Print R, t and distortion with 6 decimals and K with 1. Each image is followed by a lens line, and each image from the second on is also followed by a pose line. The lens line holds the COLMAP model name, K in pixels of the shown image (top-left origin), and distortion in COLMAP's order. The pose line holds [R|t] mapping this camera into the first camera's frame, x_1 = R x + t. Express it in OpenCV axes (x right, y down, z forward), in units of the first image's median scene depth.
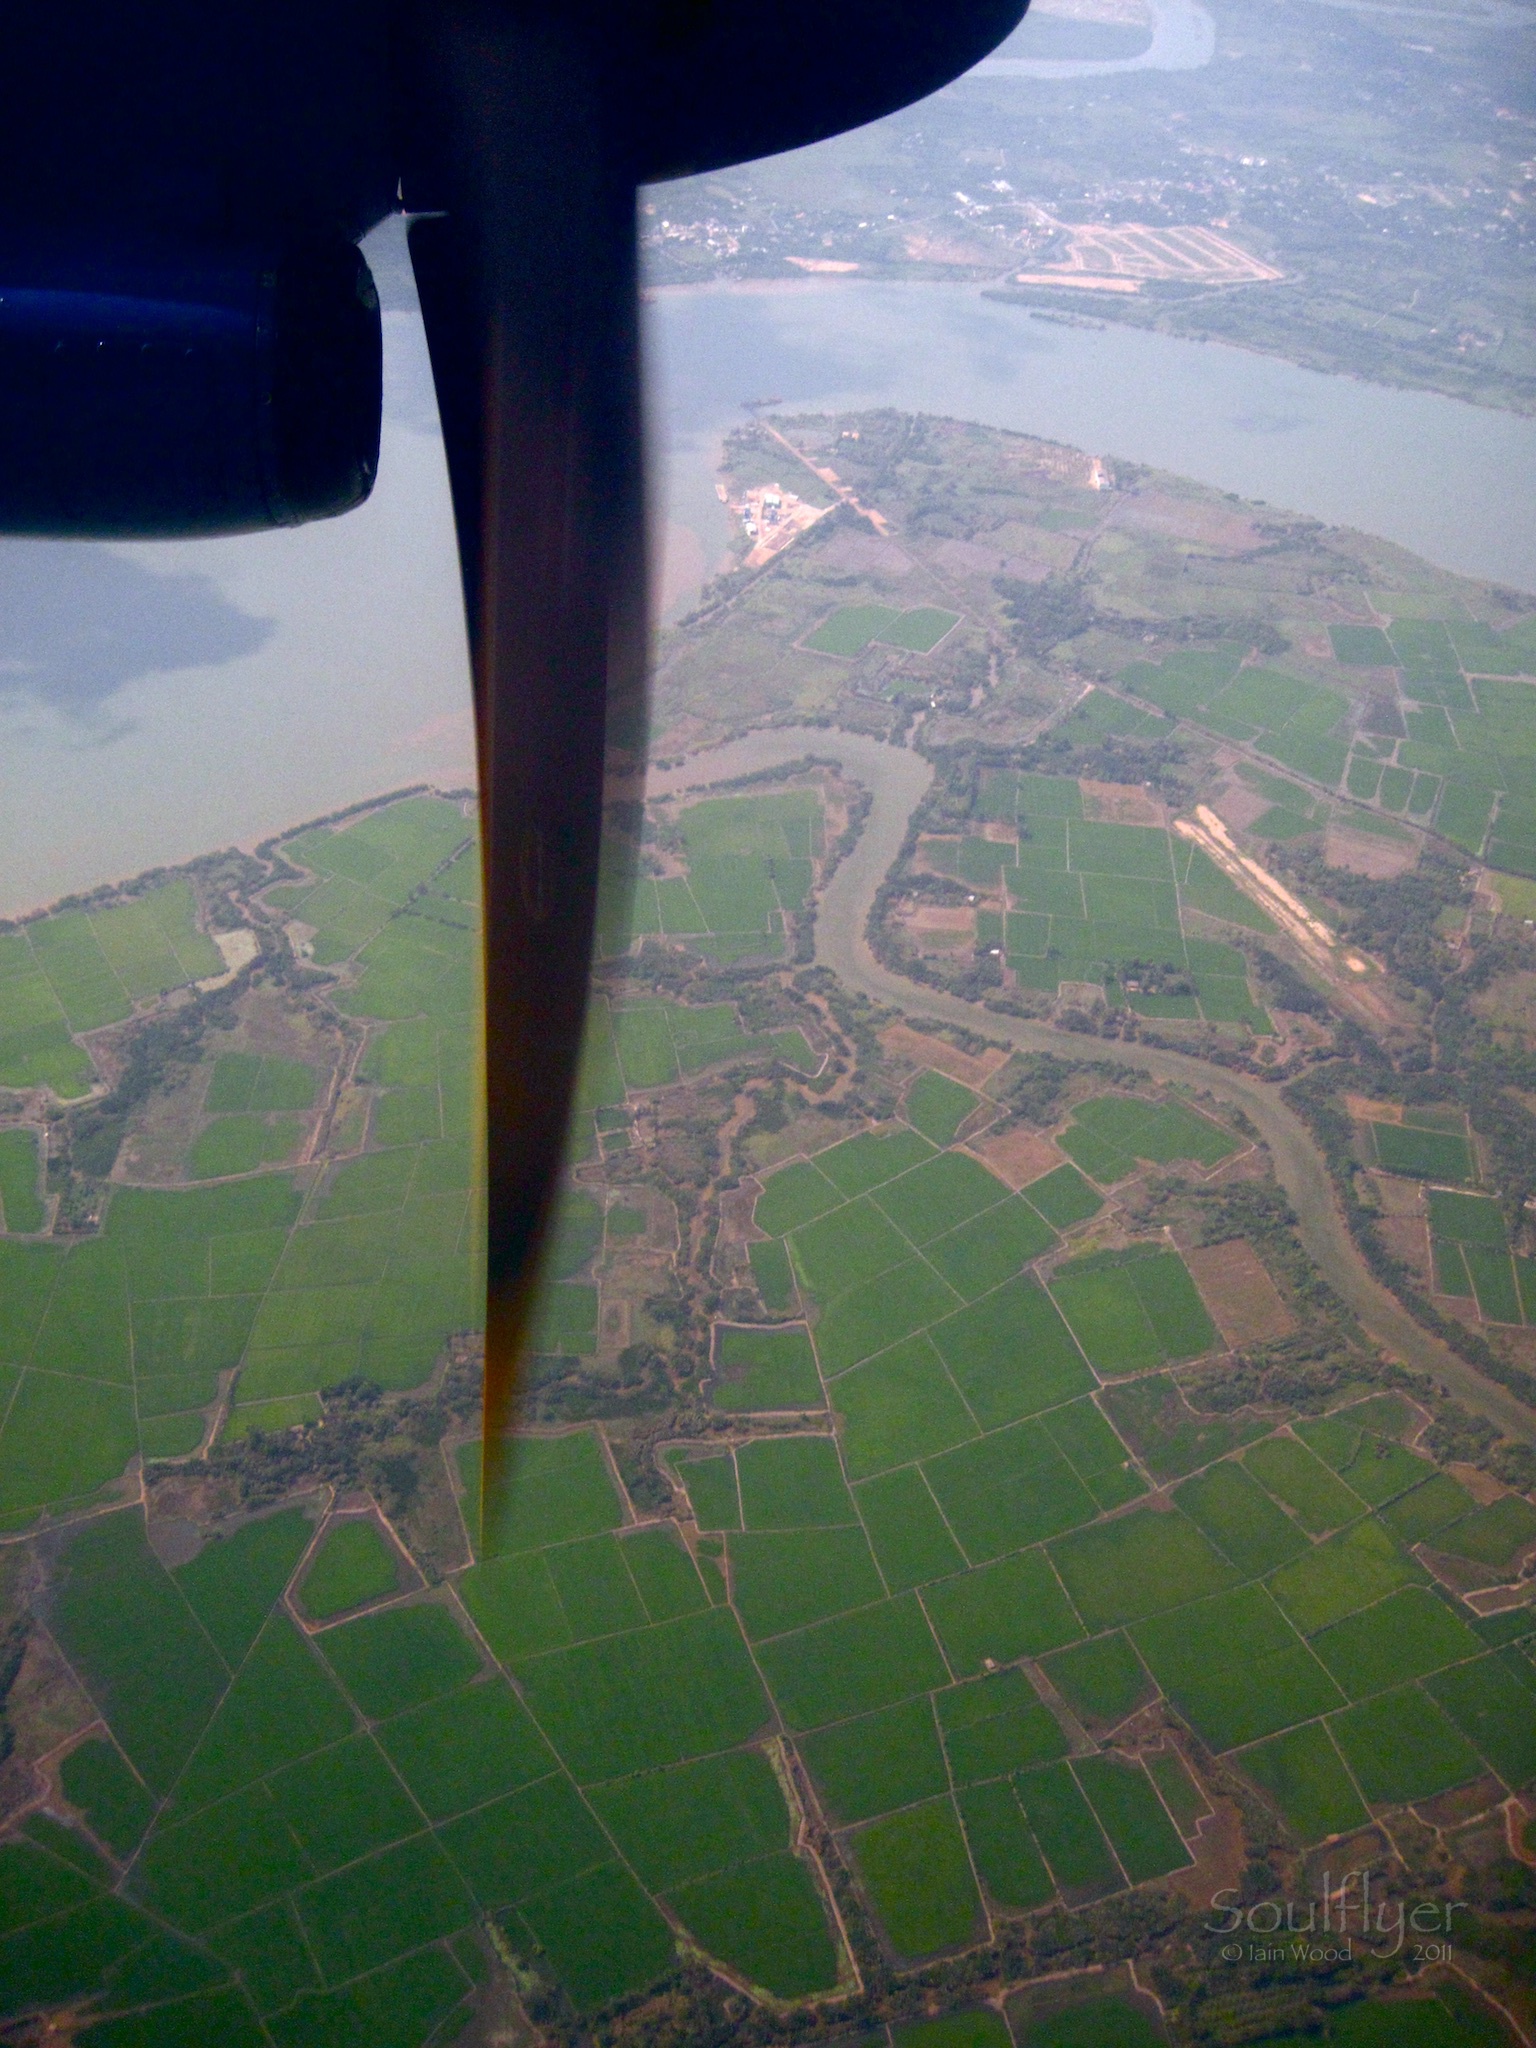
lens RADIAL K [[2059.1, 0, 767.1], [0, 2059.1, 1023.8], [0, 0, 1]] dist [-0.108035, 0.000000]
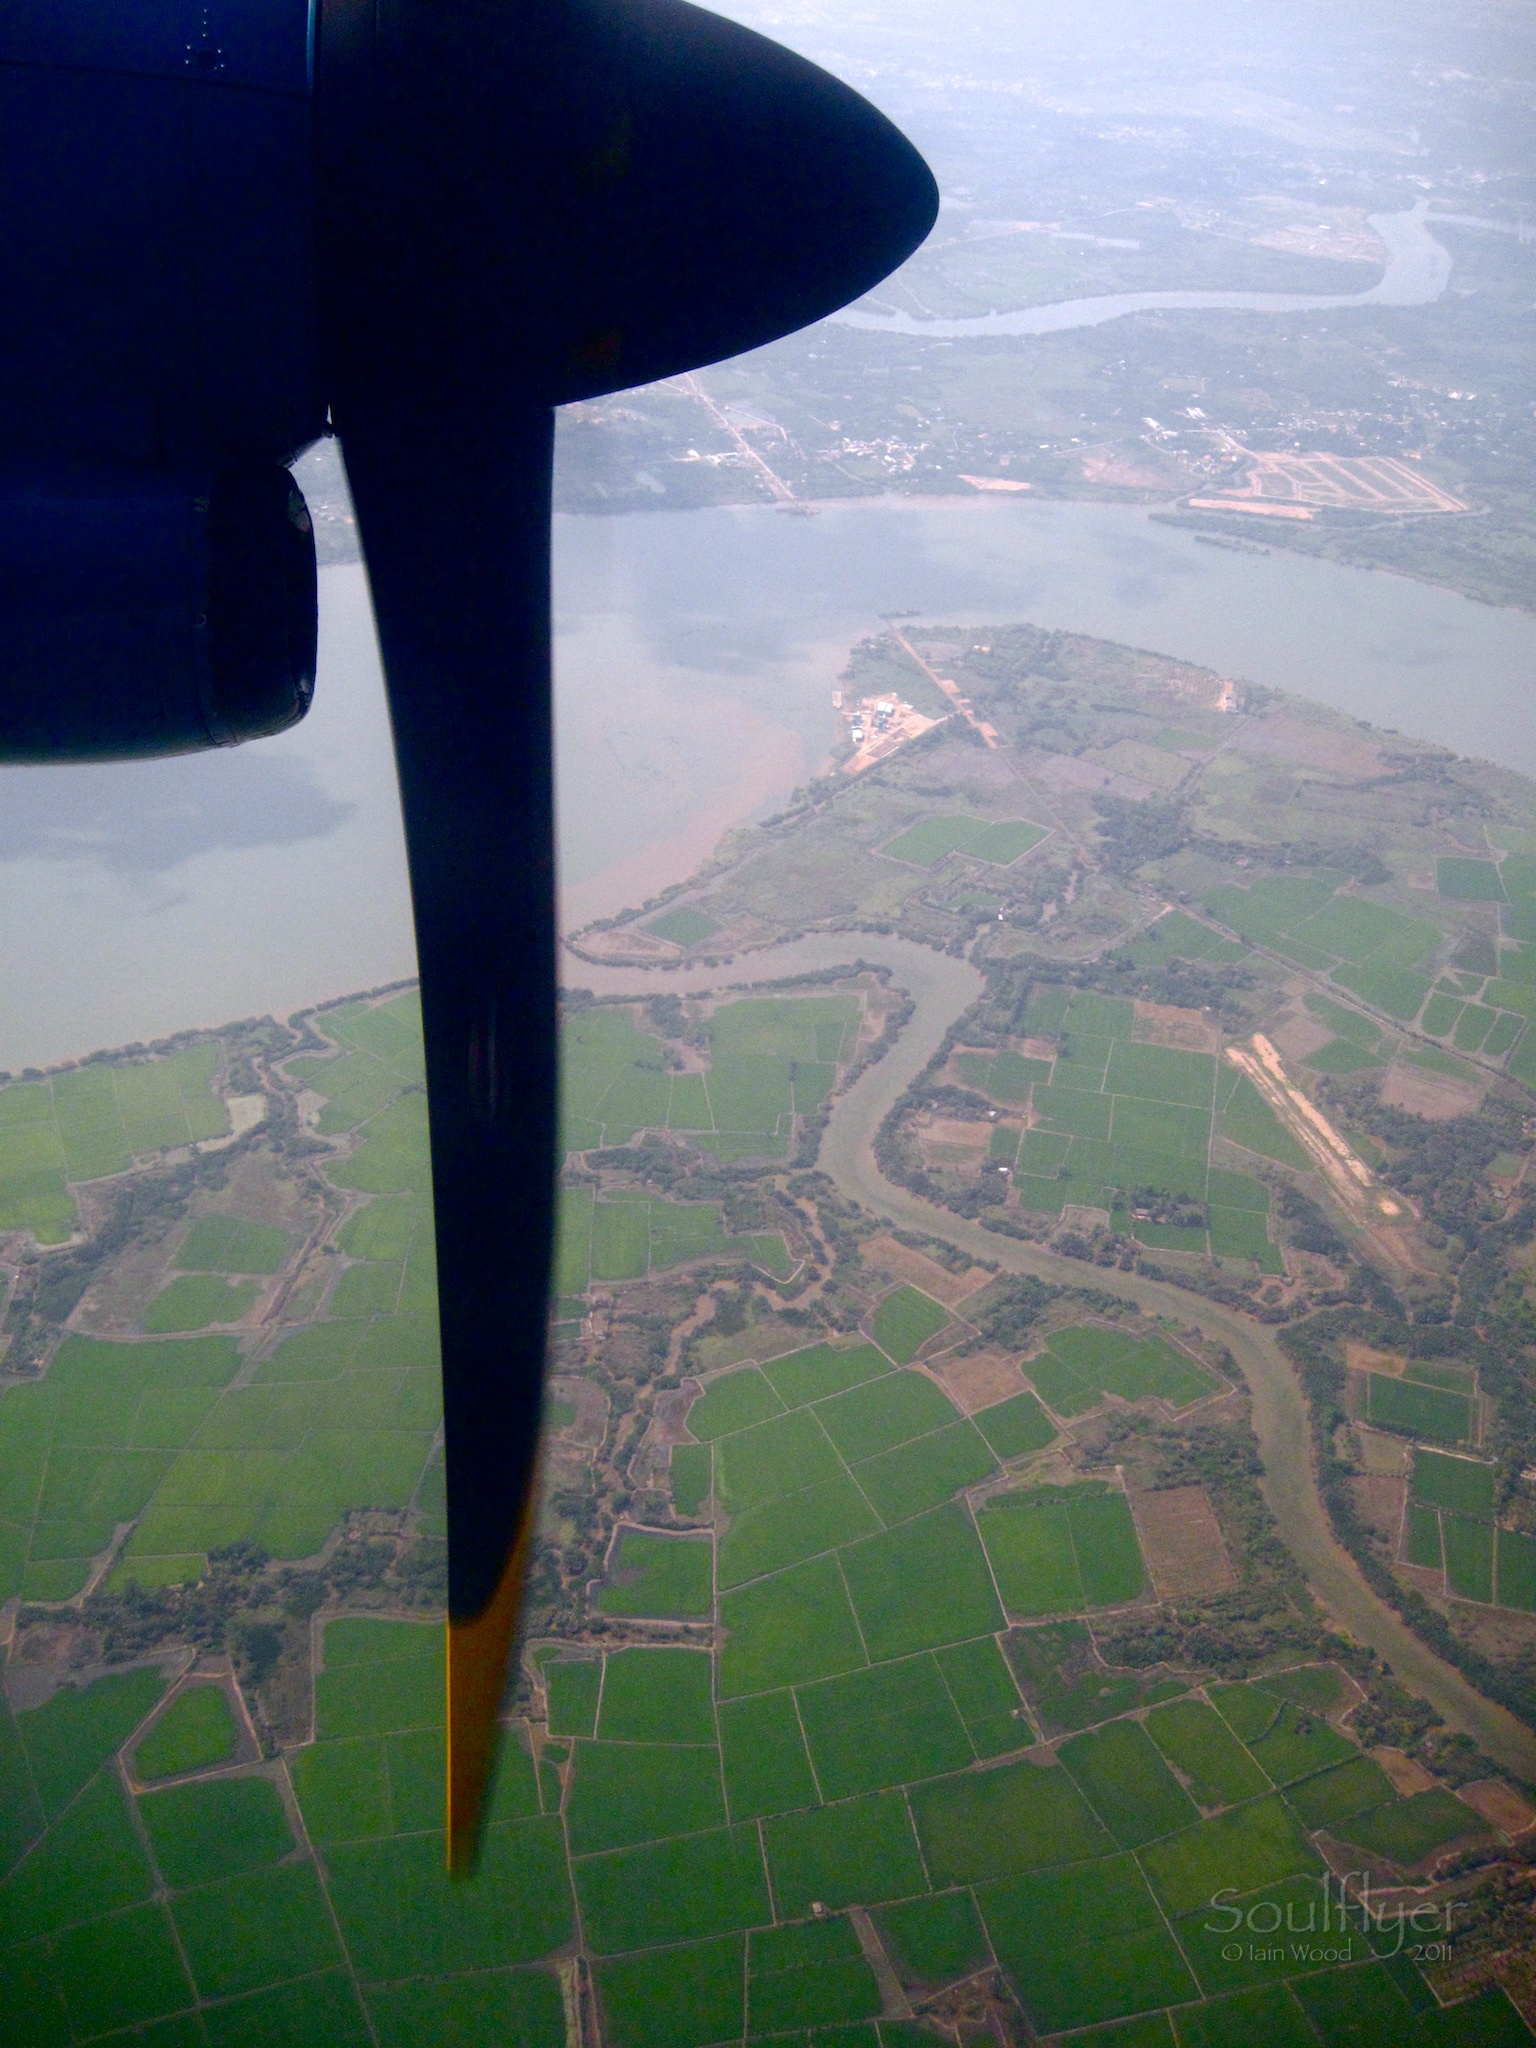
lens RADIAL K [[2059.1, 0, 768.1], [0, 2059.1, 1030.7], [0, 0, 1]] dist [-0.108035, 0.000000]
pose [[0.989527, 0.060336, -0.131136, 0.132640], [-0.072887, 0.992984, -0.093115, -0.001452], [0.124598, 0.101698, 0.986982, 0.020444]]
